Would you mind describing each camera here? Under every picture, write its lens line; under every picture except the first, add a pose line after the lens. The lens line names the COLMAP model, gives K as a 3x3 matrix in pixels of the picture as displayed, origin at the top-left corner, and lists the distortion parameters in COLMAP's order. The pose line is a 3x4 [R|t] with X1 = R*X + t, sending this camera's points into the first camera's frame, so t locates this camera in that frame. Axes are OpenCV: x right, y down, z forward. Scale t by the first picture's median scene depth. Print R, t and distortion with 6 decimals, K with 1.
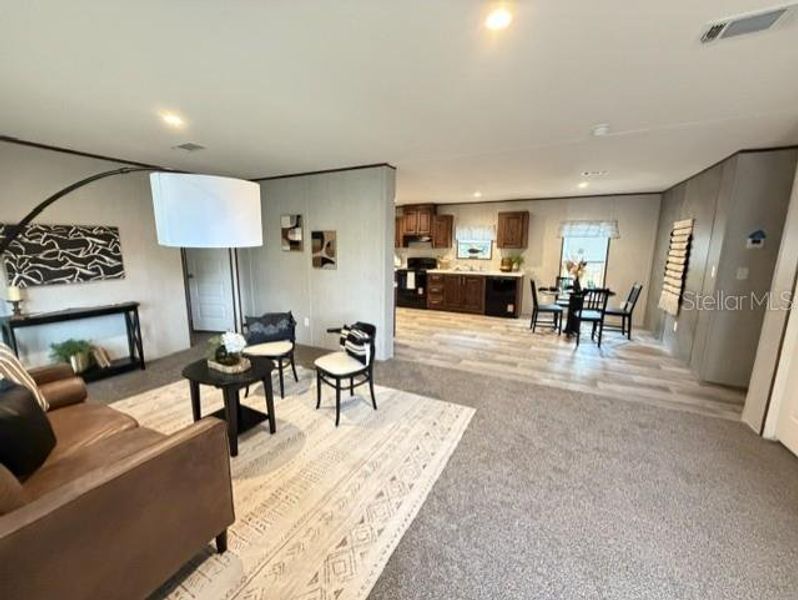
lens RADIAL K [[318.2, 0, 397.1], [0, 318.2, 299.5], [0, 0, 1]] dist [-0.000565, -0.000121]
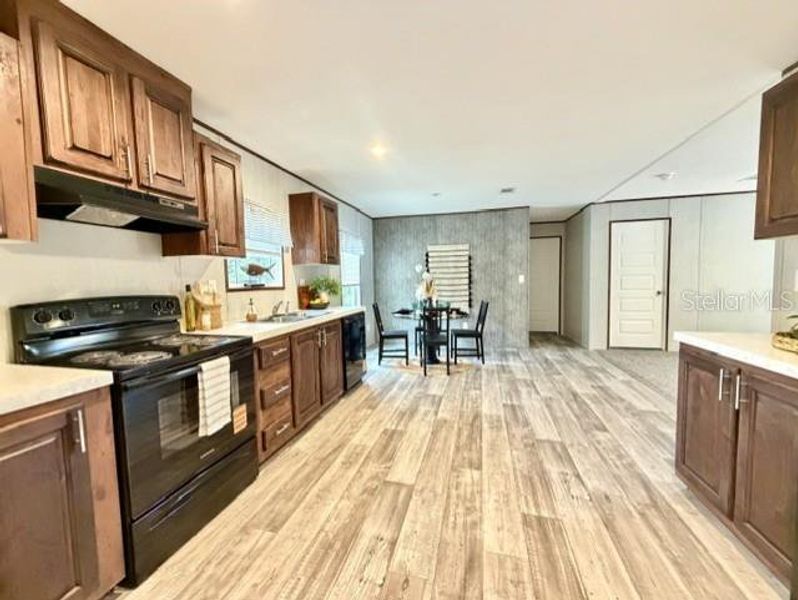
lens RADIAL K [[318.2, 0, 397.1], [0, 318.2, 299.5], [0, 0, 1]] dist [-0.000565, -0.000121]
pose [[-0.220605, -0.061521, 0.973421, -0.194390], [0.182544, 0.977770, 0.103165, -0.124876], [-0.958129, 0.200451, -0.204471, 0.920913]]
